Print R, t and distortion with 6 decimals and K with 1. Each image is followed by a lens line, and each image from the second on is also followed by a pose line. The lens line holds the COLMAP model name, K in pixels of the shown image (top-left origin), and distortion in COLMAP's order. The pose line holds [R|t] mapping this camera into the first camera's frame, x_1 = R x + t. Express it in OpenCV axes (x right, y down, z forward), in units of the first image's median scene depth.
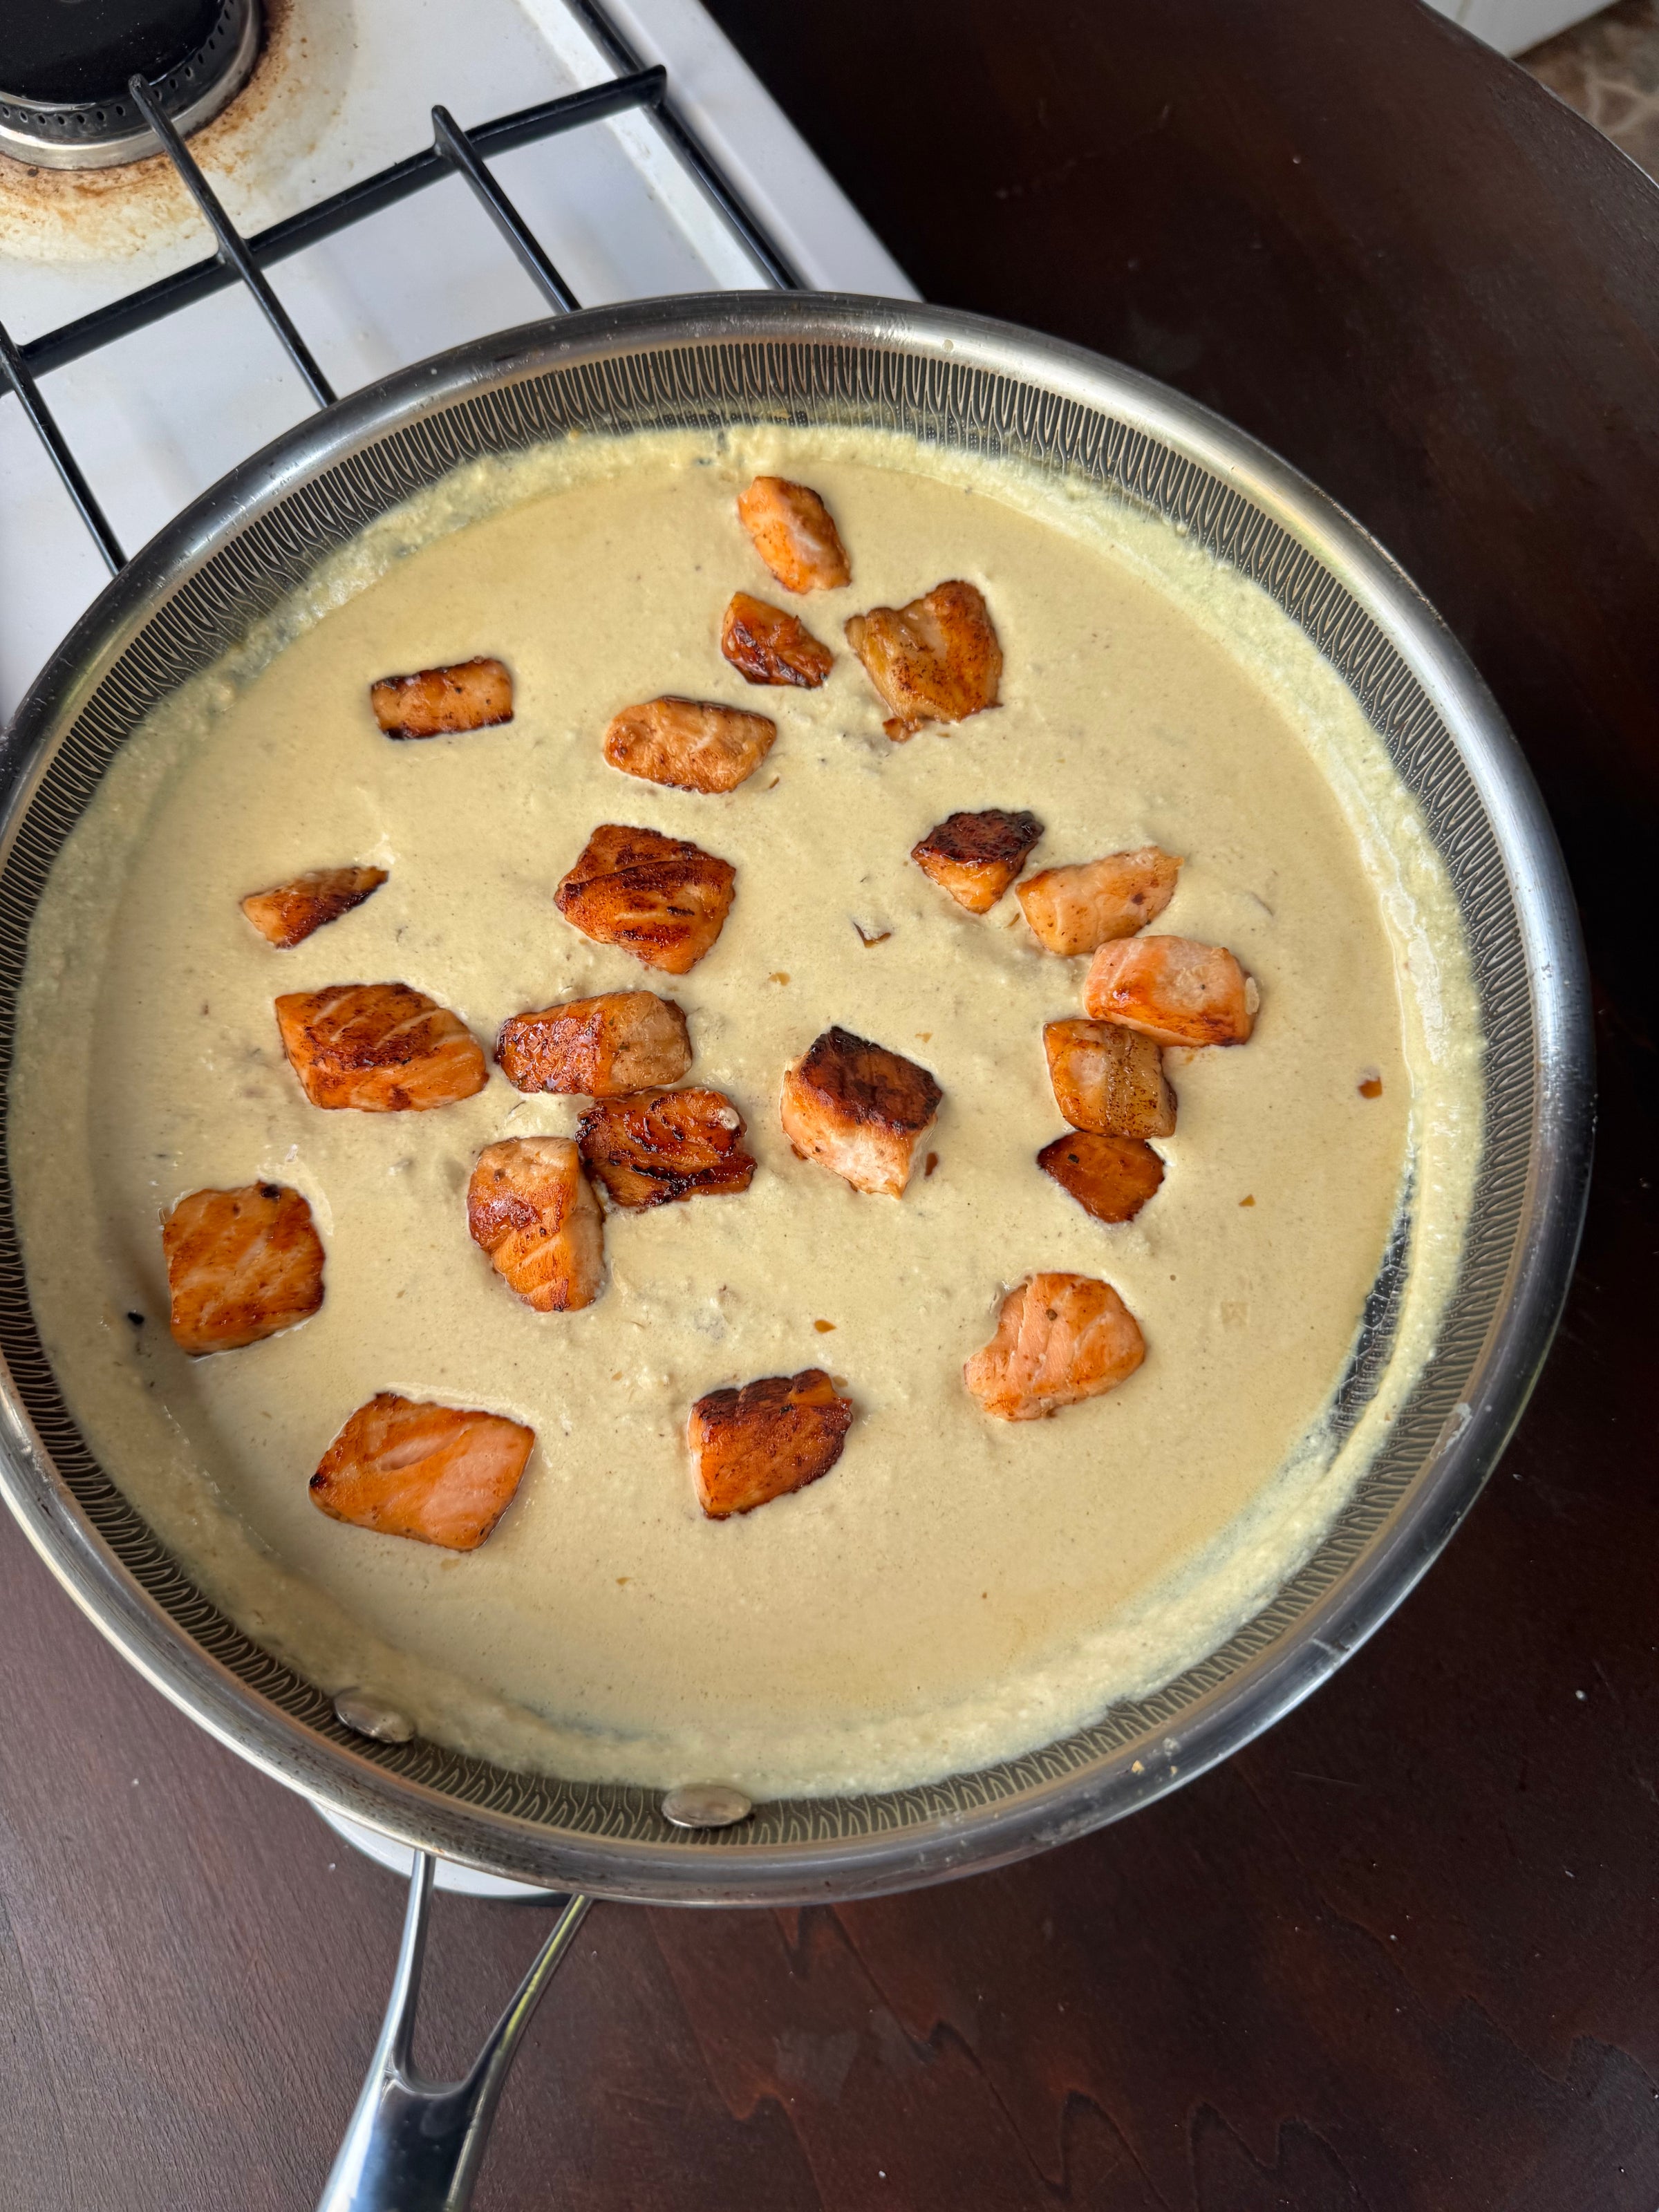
lens RADIAL K [[1644.8, 0, 831.4], [0, 1644.8, 1115.9], [0, 0, 1]] dist [-0.028124, -0.001615]
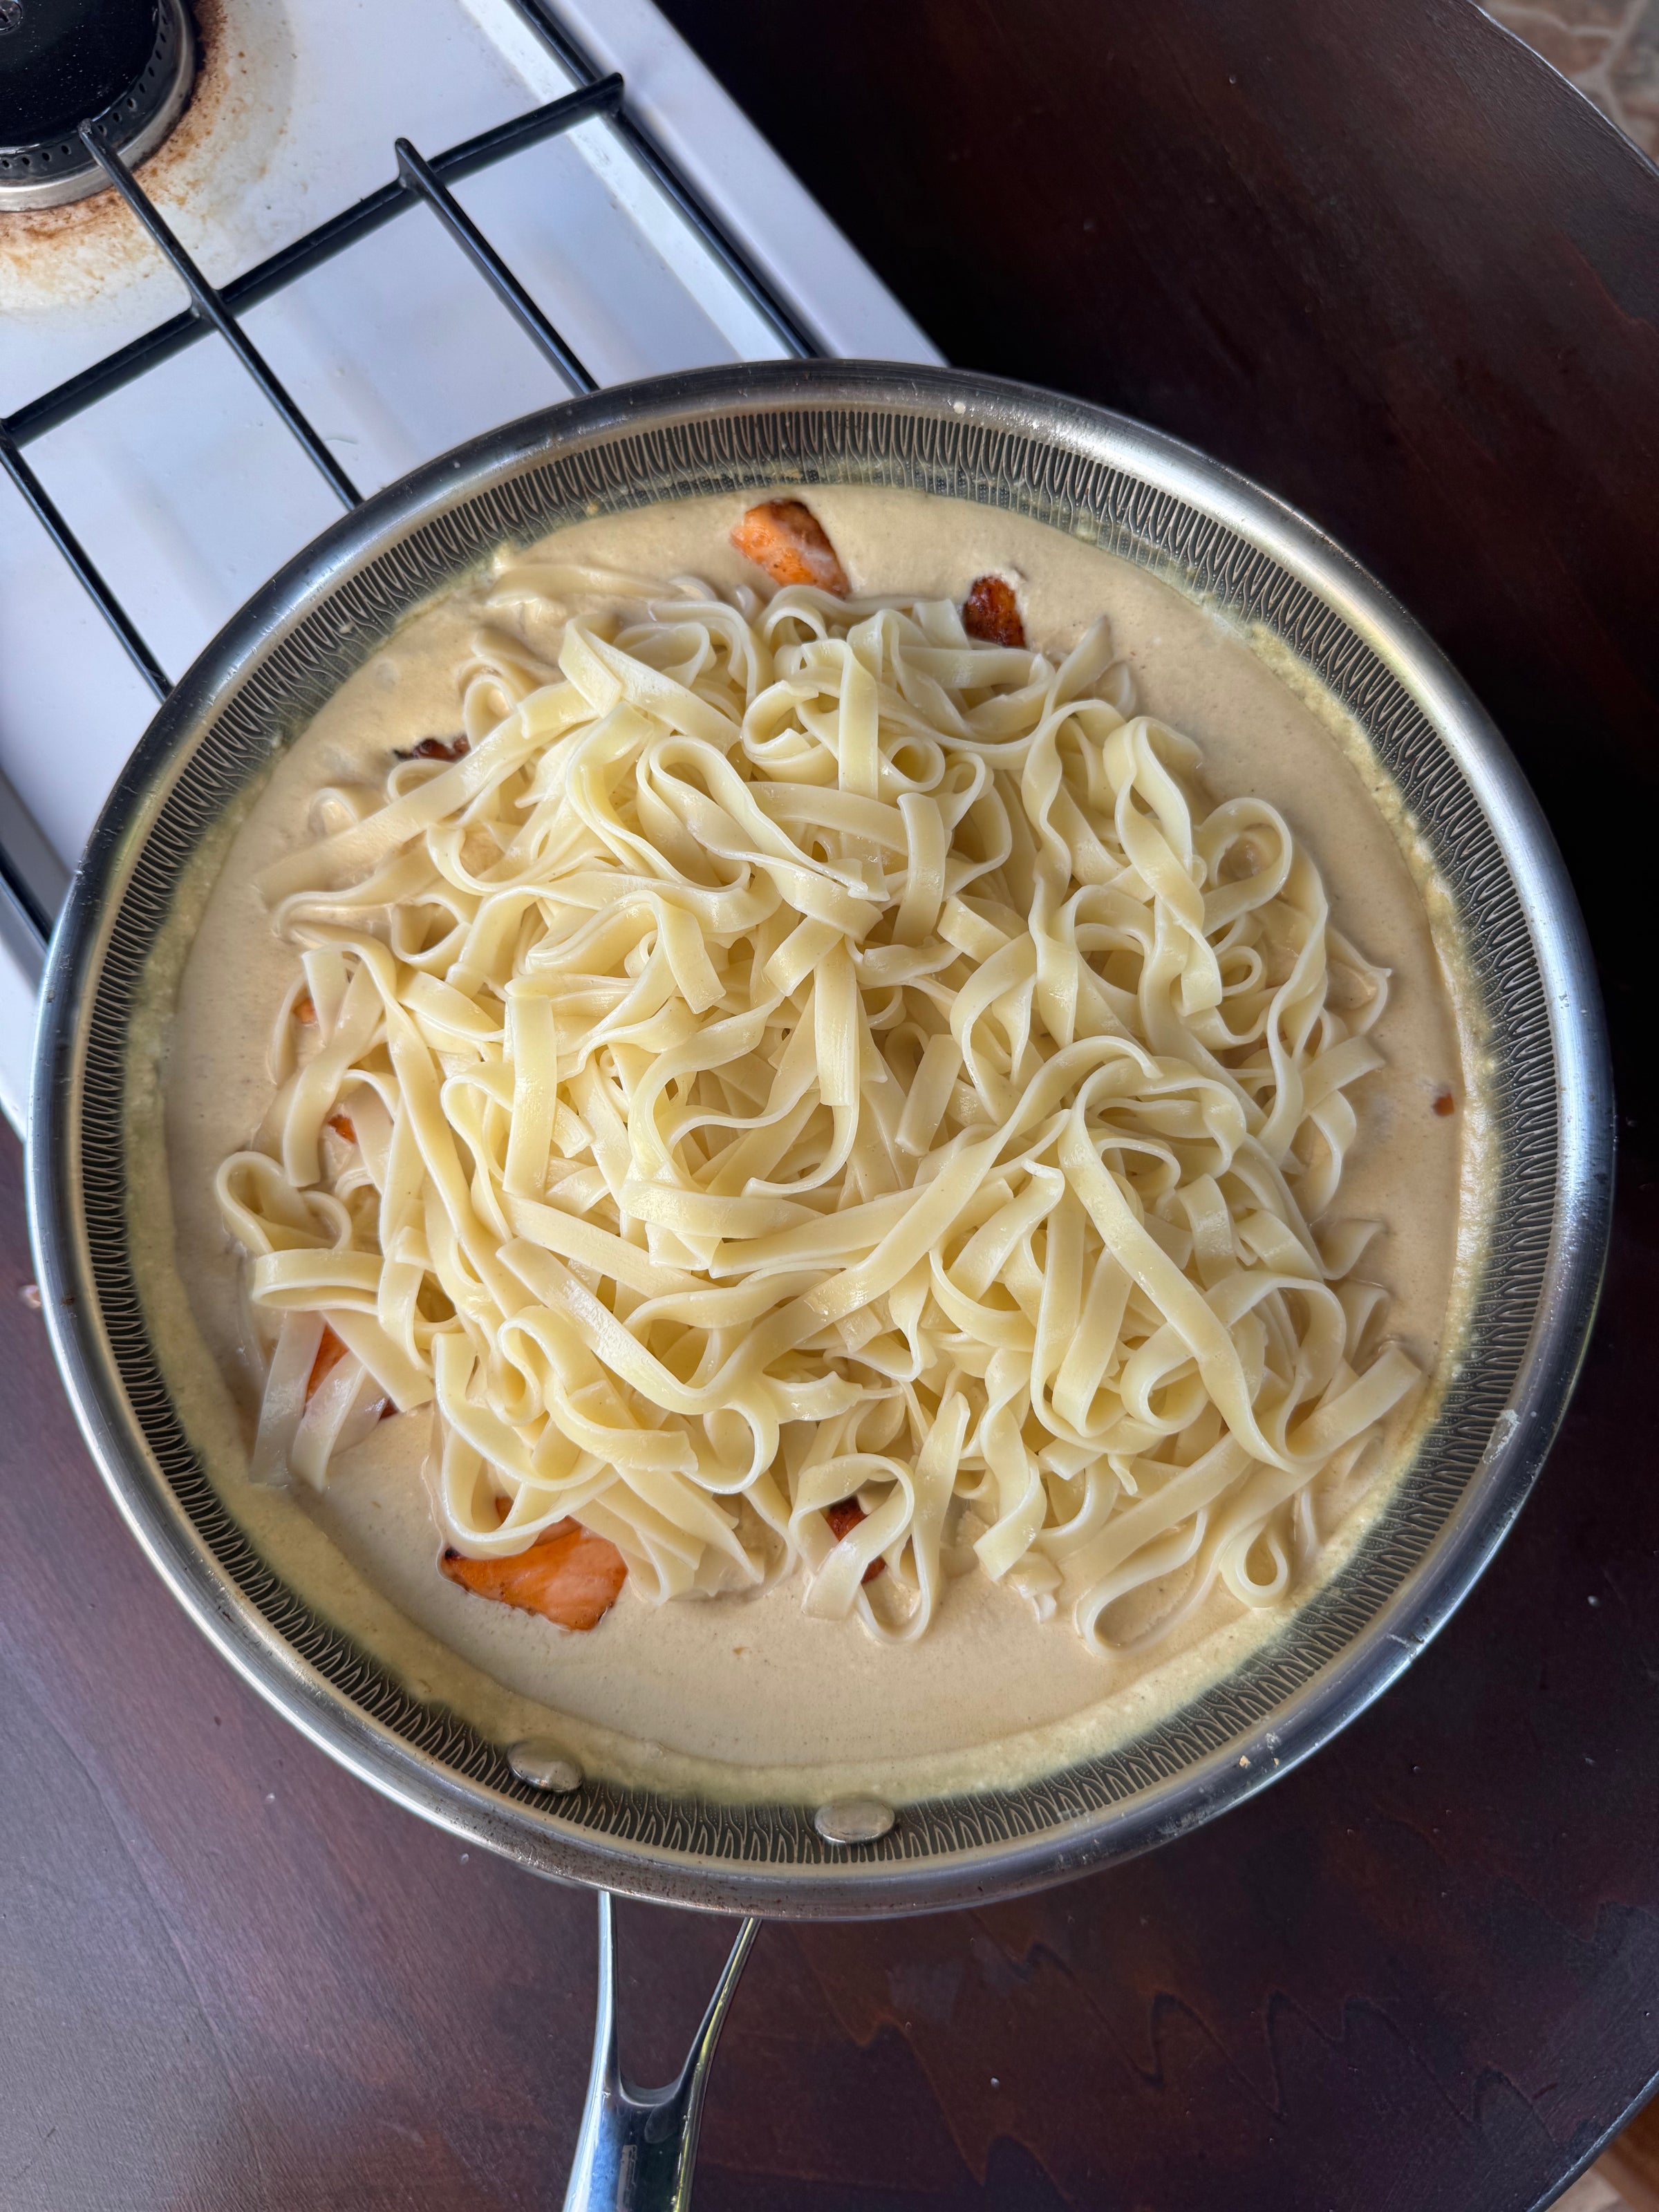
lens RADIAL K [[1644.8, 0, 828.7], [0, 1644.8, 1111.6], [0, 0, 1]] dist [-0.028124, -0.001615]
pose [[0.996453, -0.076911, 0.034156, -0.068273], [0.073721, 0.993522, 0.086481, -0.110619], [-0.040586, -0.083656, 0.995668, -0.047058]]
